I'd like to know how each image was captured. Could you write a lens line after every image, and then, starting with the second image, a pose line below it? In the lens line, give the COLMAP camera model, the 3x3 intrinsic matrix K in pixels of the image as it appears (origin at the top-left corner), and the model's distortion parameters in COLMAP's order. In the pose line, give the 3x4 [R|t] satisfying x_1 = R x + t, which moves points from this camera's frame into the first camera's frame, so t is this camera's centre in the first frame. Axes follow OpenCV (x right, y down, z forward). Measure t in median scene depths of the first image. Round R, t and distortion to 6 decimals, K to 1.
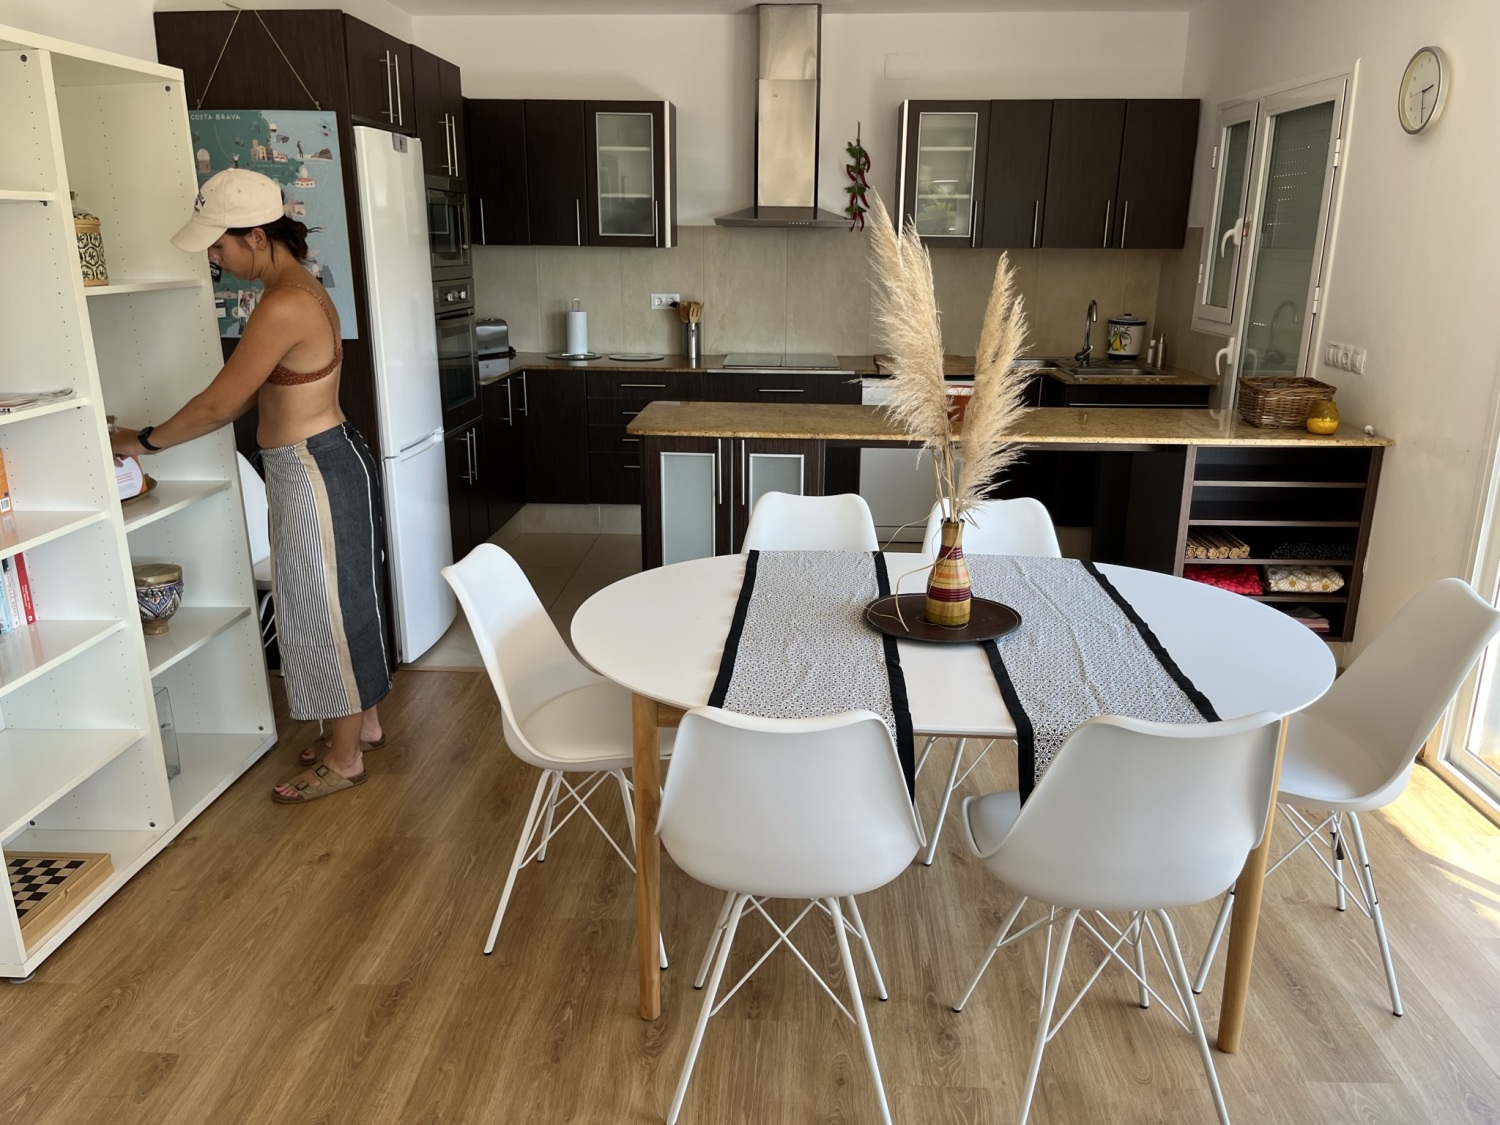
lens RADIAL K [[1141.6, 0, 754.2], [0, 1141.6, 569.0], [0, 0, 1]] dist [0.061186, -0.087430]
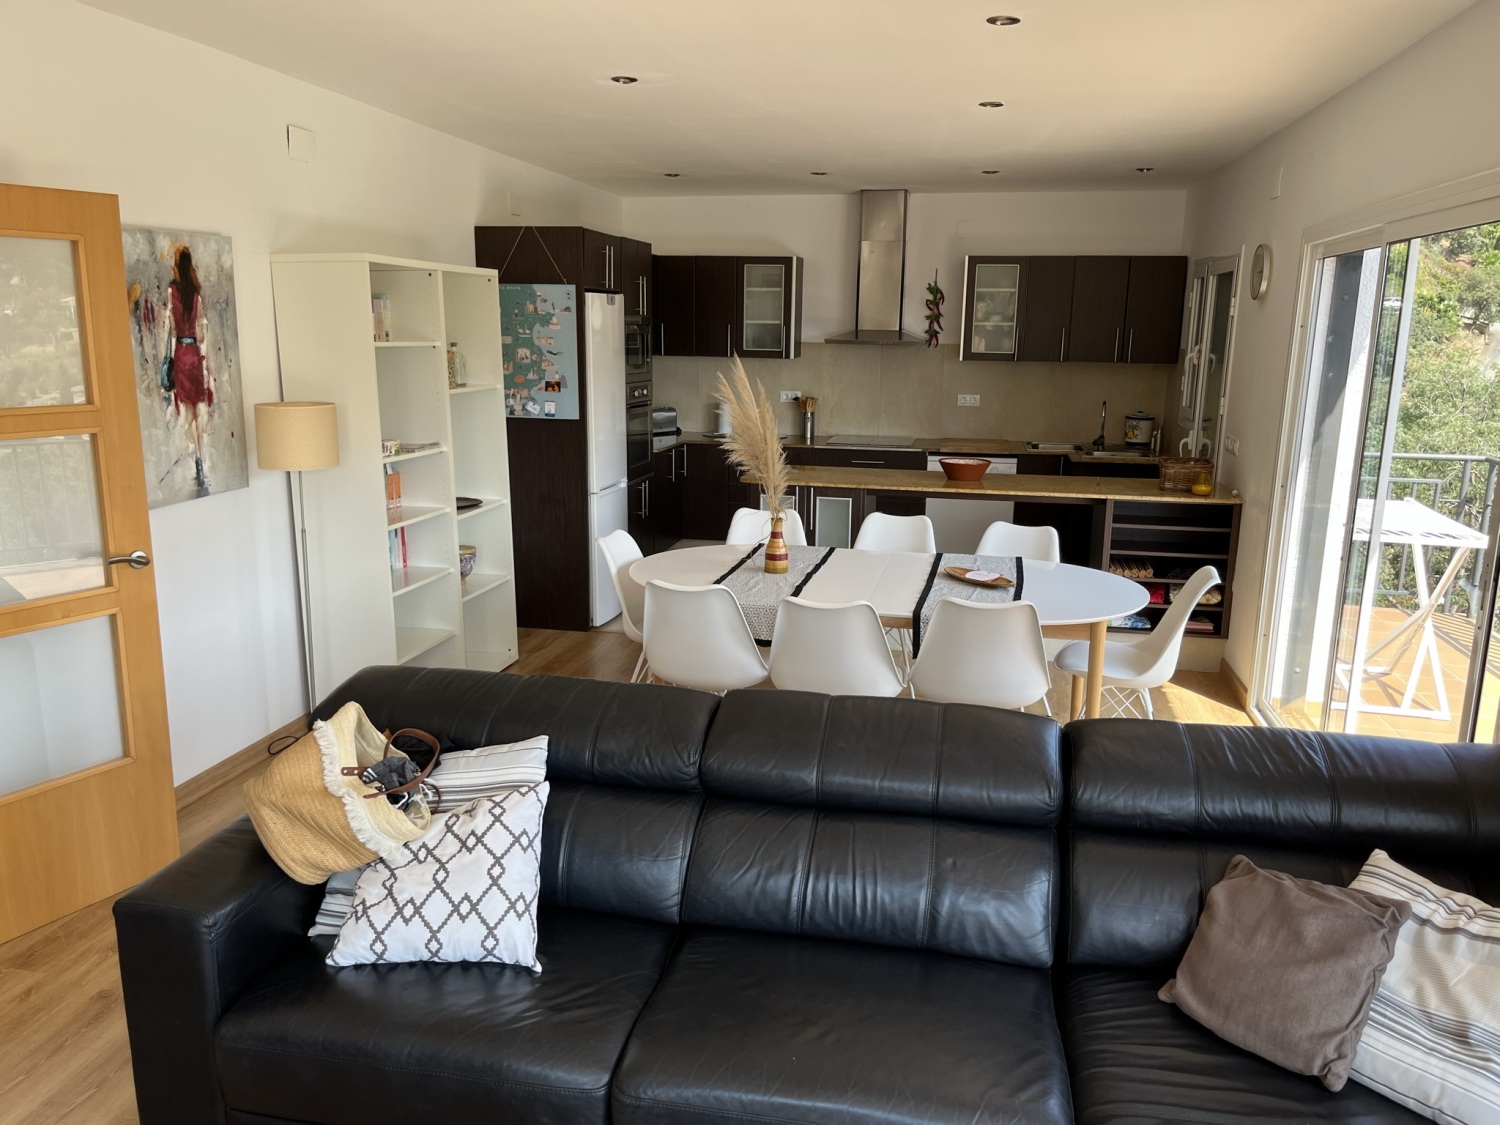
lens RADIAL K [[1141.6, 0, 758.2], [0, 1141.6, 569.5], [0, 0, 1]] dist [0.061186, -0.087430]
pose [[0.988354, 0.038836, -0.147135, 0.147649], [-0.049384, 0.996412, -0.068728, 0.106912], [0.143938, 0.075193, 0.986726, -0.528212]]
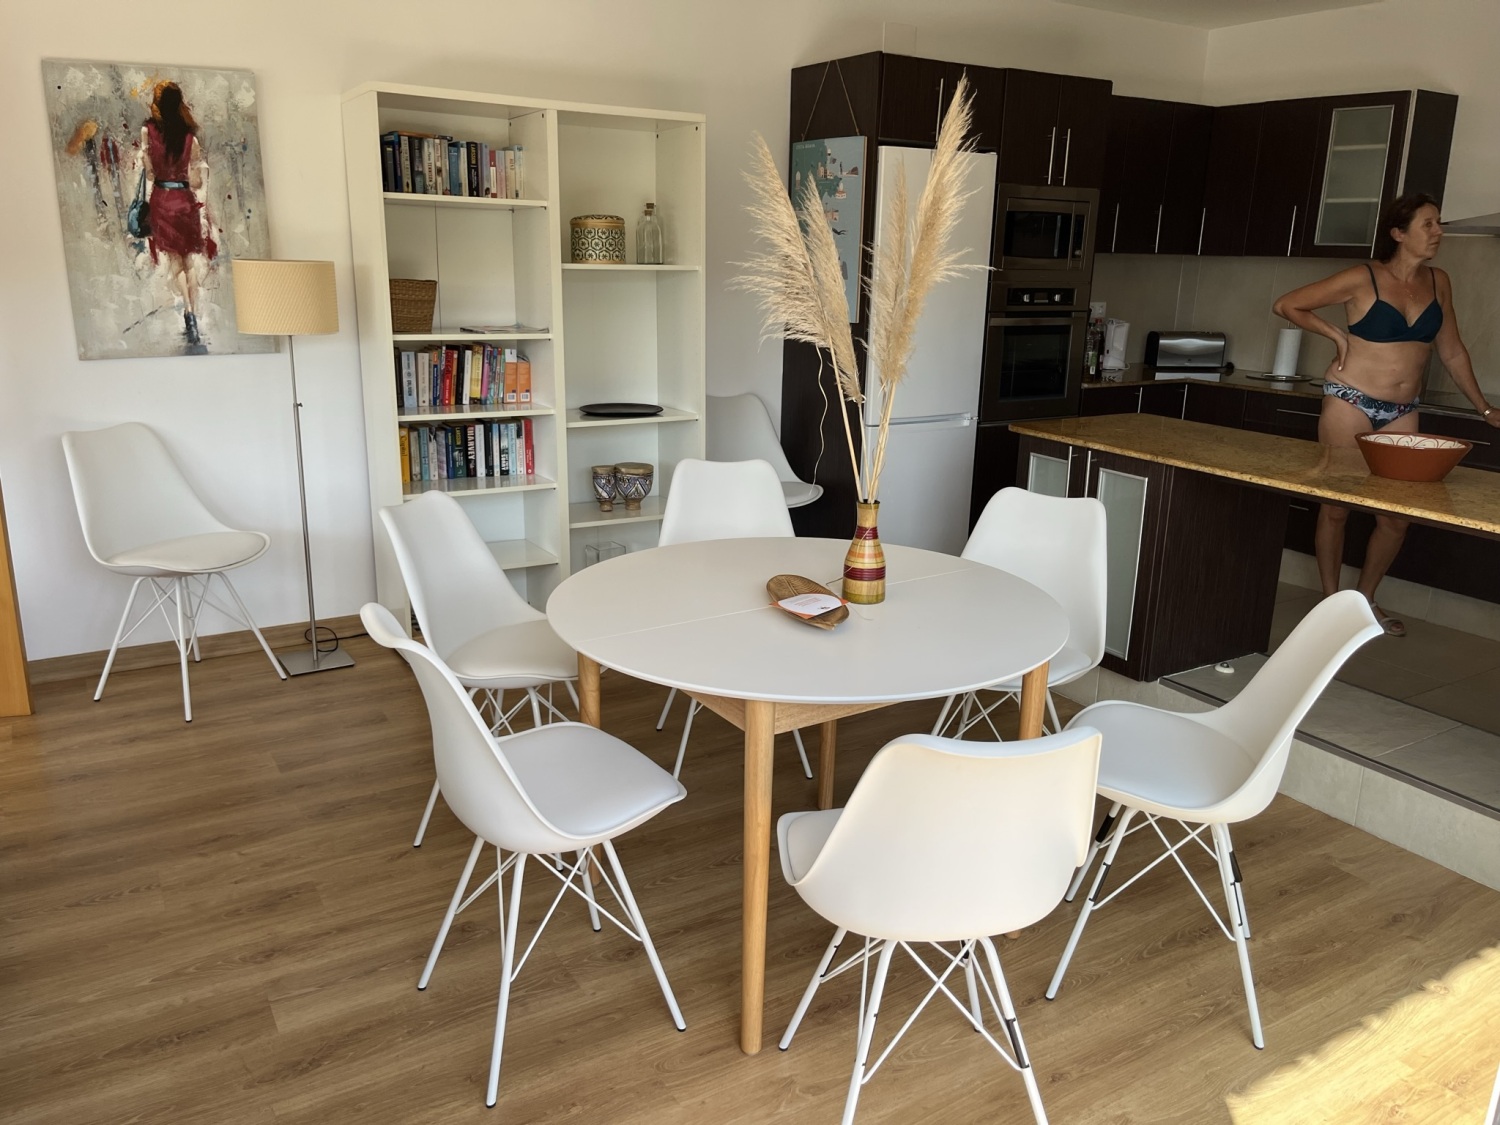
lens RADIAL K [[1141.6, 0, 755.5], [0, 1141.6, 559.0], [0, 0, 1]] dist [0.061186, -0.087430]
pose [[0.560705, 0.223283, -0.797342, 0.593724], [-0.247854, 0.964062, 0.095675, -0.048720], [0.790050, 0.143979, 0.595896, 0.231328]]
